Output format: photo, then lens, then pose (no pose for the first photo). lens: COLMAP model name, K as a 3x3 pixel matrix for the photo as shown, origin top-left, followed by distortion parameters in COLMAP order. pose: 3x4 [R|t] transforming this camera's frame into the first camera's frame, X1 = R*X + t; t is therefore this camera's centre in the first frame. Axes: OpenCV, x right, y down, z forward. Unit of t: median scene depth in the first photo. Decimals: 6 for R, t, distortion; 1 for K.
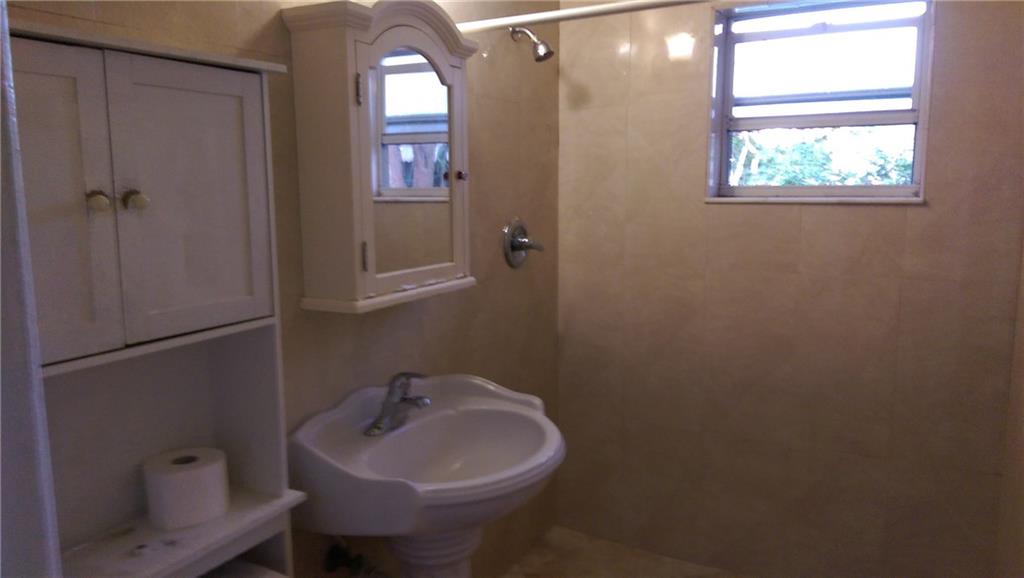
lens RADIAL K [[729.0, 0, 513.8], [0, 729.0, 283.9], [0, 0, 1]] dist [0.101984, -0.157155]
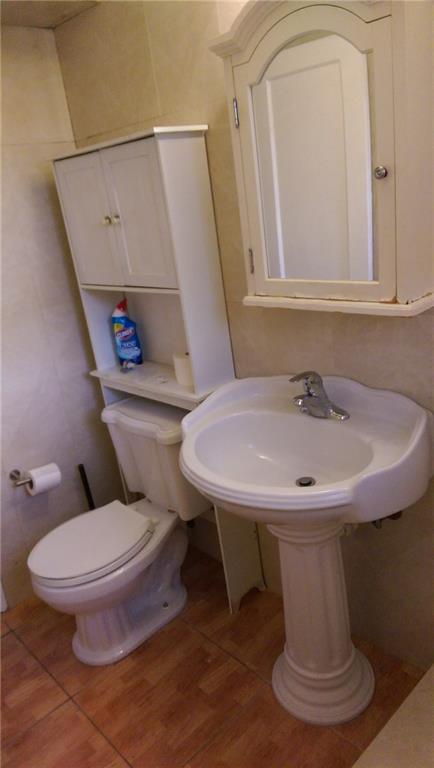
lens RADIAL K [[546.8, 0, 220.4], [0, 546.8, 384.8], [0, 0, 1]] dist [0.101984, -0.157155]
pose [[-0.309430, 0.357695, -0.881083, 0.486968], [-0.002691, 0.926223, 0.376966, -0.134081], [0.950918, 0.119016, -0.285639, 0.867246]]
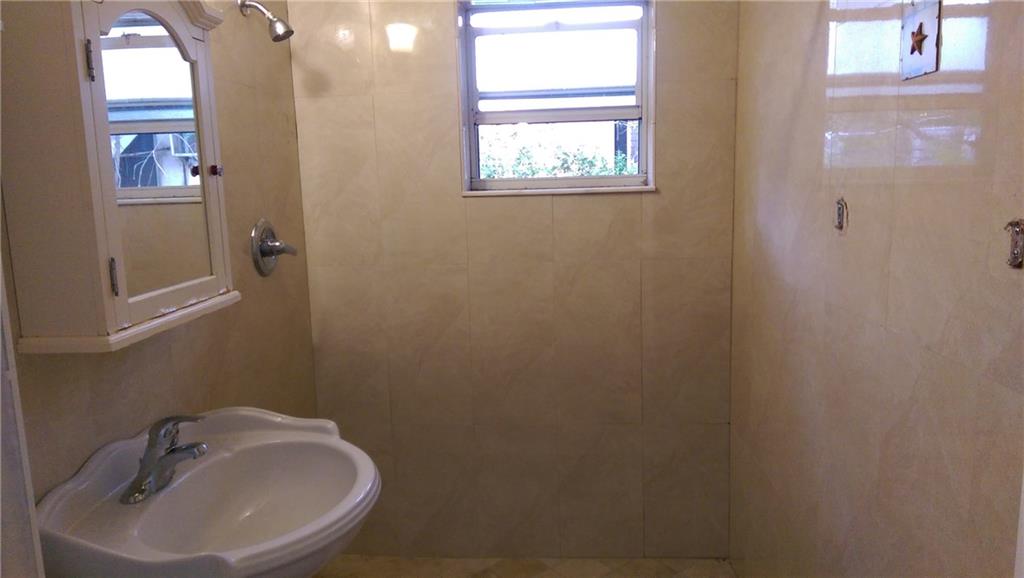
lens RADIAL K [[725.5, 0, 511.2], [0, 725.5, 285.5], [0, 0, 1]] dist [0.102272, -0.152027]
pose [[0.911089, -0.081301, 0.404113, -0.095864], [0.078130, 0.996645, 0.024363, -0.010270], [-0.404738, 0.009376, 0.914384, 0.083907]]
